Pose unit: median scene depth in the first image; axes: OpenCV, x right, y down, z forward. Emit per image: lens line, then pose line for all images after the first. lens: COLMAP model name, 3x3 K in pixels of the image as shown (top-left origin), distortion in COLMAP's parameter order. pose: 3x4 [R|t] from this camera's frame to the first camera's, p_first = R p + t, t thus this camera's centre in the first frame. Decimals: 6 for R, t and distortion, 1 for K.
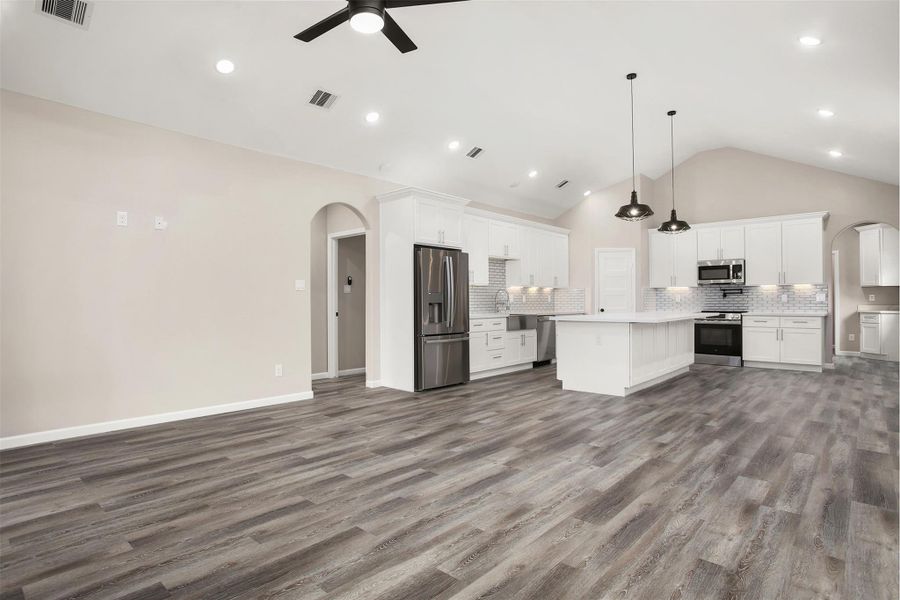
lens RADIAL K [[480.4, 0, 451.2], [0, 480.4, 303.8], [0, 0, 1]] dist [0.000082, 0.000057]
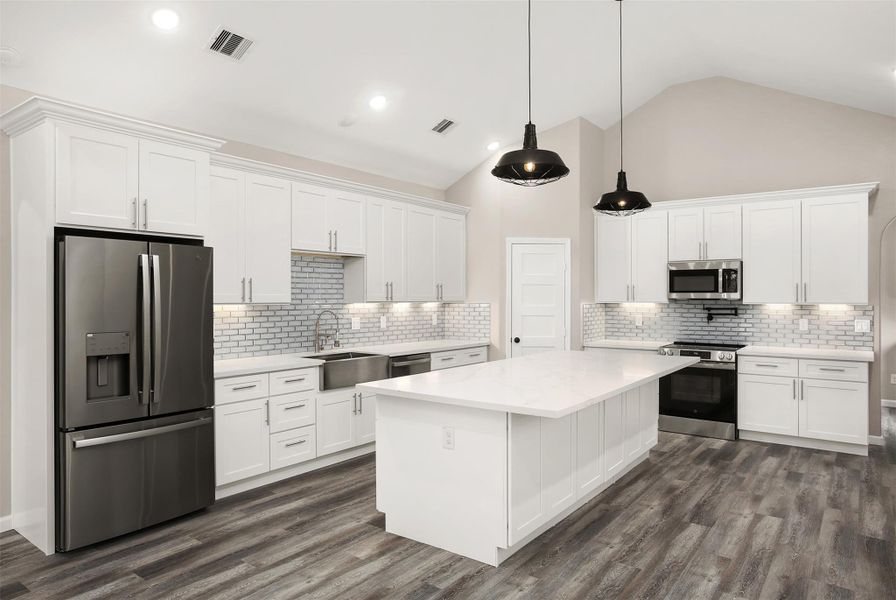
lens RADIAL K [[570.0, 0, 448.0], [0, 570.0, 300.0], [0, 0, 1]] dist [-0.037438, 0.054902]
pose [[0.996478, 0.005952, 0.083643, 0.187104], [-0.006187, 0.999978, 0.002548, -0.043518], [-0.083626, -0.003056, 0.996492, 0.327220]]
